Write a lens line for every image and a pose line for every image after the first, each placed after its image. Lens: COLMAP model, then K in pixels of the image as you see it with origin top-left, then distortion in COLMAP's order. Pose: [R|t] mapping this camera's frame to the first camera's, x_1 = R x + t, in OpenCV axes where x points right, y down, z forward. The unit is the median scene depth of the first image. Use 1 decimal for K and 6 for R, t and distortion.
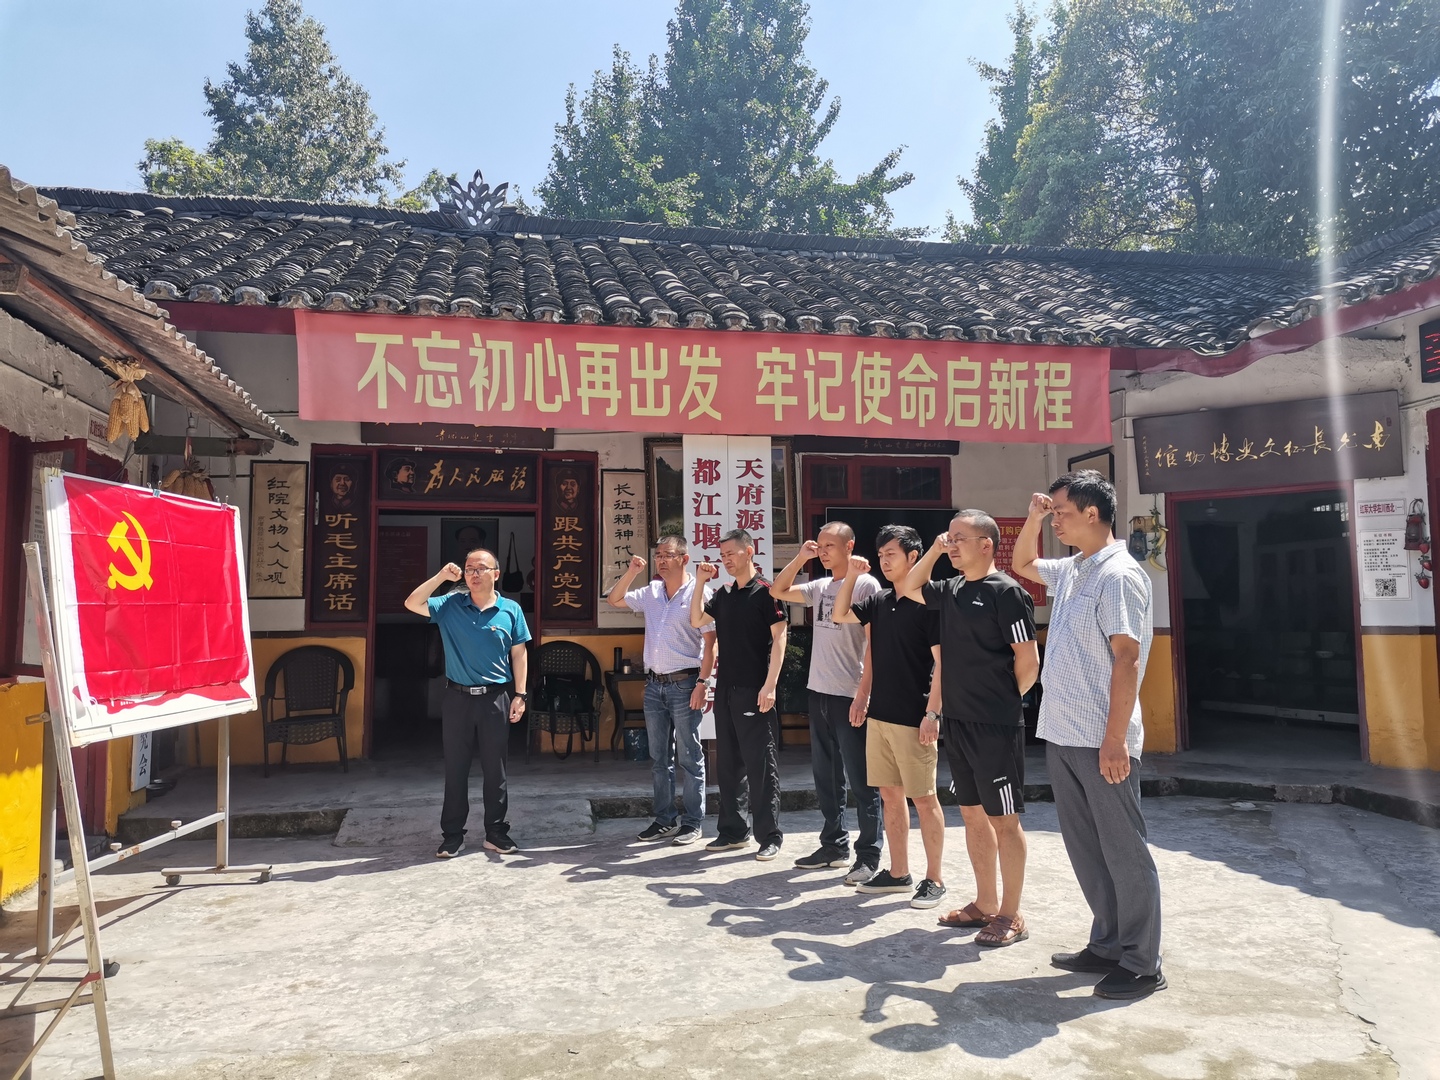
lens RADIAL K [[1089.0, 0, 665.6], [0, 1089.0, 537.7], [0, 0, 1]] dist [0.089317, -0.093673]
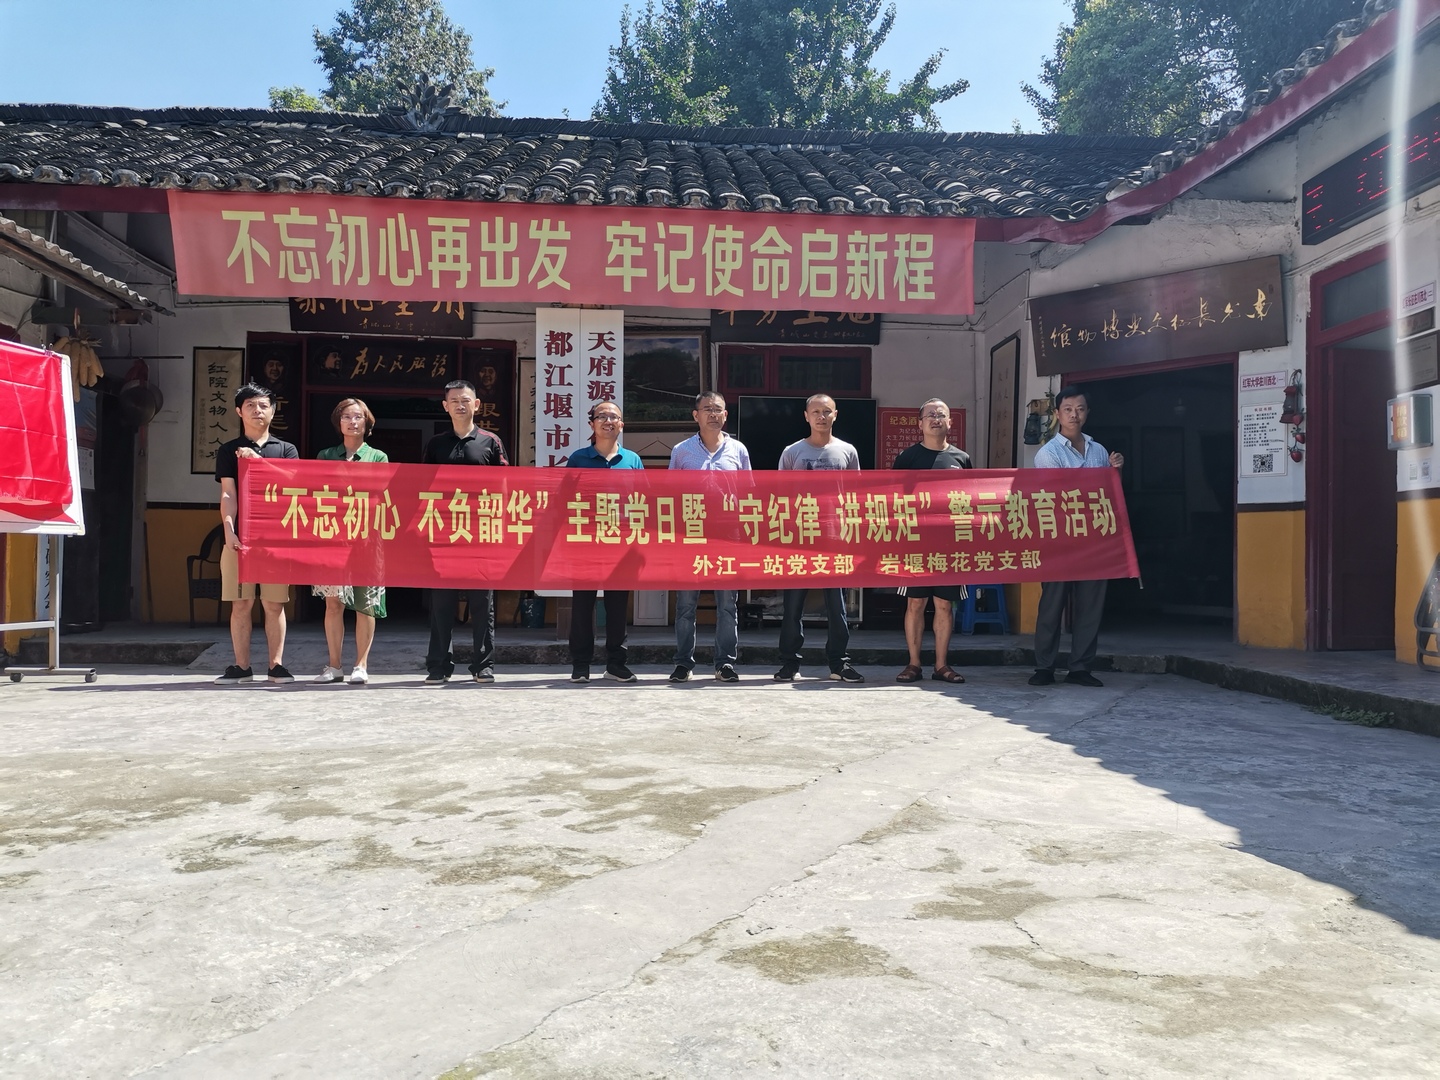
lens RADIAL K [[1096.7, 0, 719.0], [0, 1096.7, 570.5], [0, 0, 1]] dist [0.054515, -0.049293]
pose [[0.989538, 0.018499, -0.143080, 0.335101], [-0.009987, 0.998150, 0.059981, 0.089049], [0.143925, -0.057925, 0.987892, -0.029151]]
